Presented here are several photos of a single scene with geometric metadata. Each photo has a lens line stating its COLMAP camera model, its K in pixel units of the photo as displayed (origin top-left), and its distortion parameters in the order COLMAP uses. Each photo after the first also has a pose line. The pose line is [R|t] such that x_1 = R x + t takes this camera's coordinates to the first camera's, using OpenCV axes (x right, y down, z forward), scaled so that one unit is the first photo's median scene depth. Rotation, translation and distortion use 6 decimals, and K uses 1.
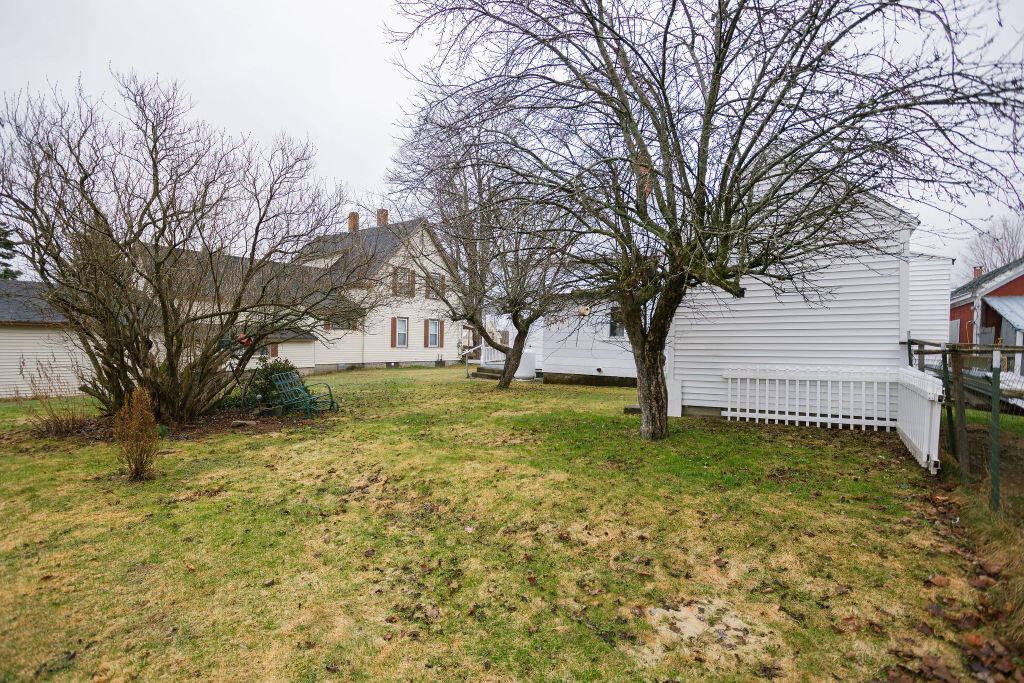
lens RADIAL K [[504.8, 0, 512.0], [0, 504.8, 341.5], [0, 0, 1]] dist [-0.058640, 0.028878]
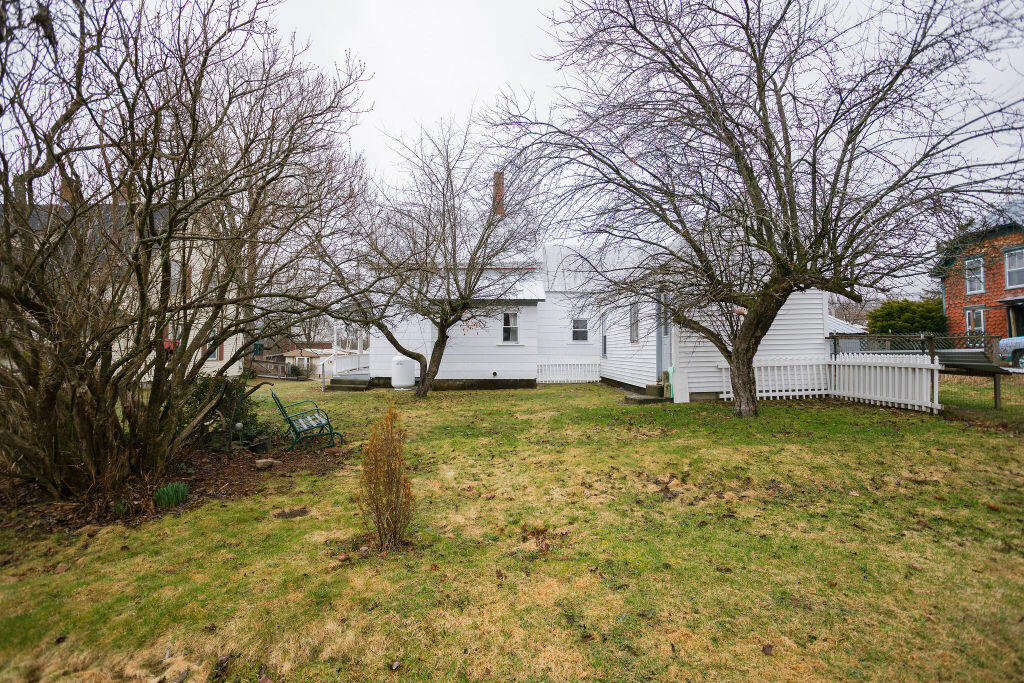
lens RADIAL K [[494.5, 0, 513.7], [0, 494.5, 336.0], [0, 0, 1]] dist [-0.040687, 0.028264]
pose [[0.829161, -0.005295, 0.558984, -0.380396], [0.023288, 0.999414, -0.025077, 0.005401], [-0.558524, 0.033811, 0.828799, 0.135701]]
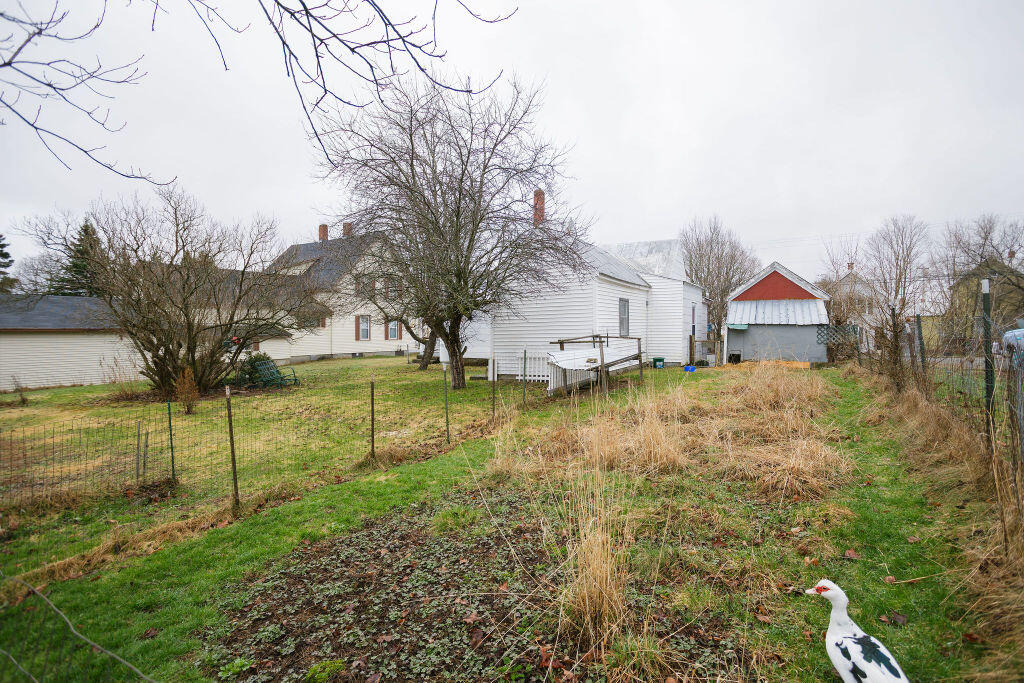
lens RADIAL K [[494.5, 0, 513.7], [0, 494.5, 336.0], [0, 0, 1]] dist [-0.040687, 0.028264]
pose [[0.999023, -0.021412, 0.038649, 0.186607], [0.020922, 0.999696, 0.013033, -0.013410], [-0.038916, -0.012212, 0.999168, -0.390127]]
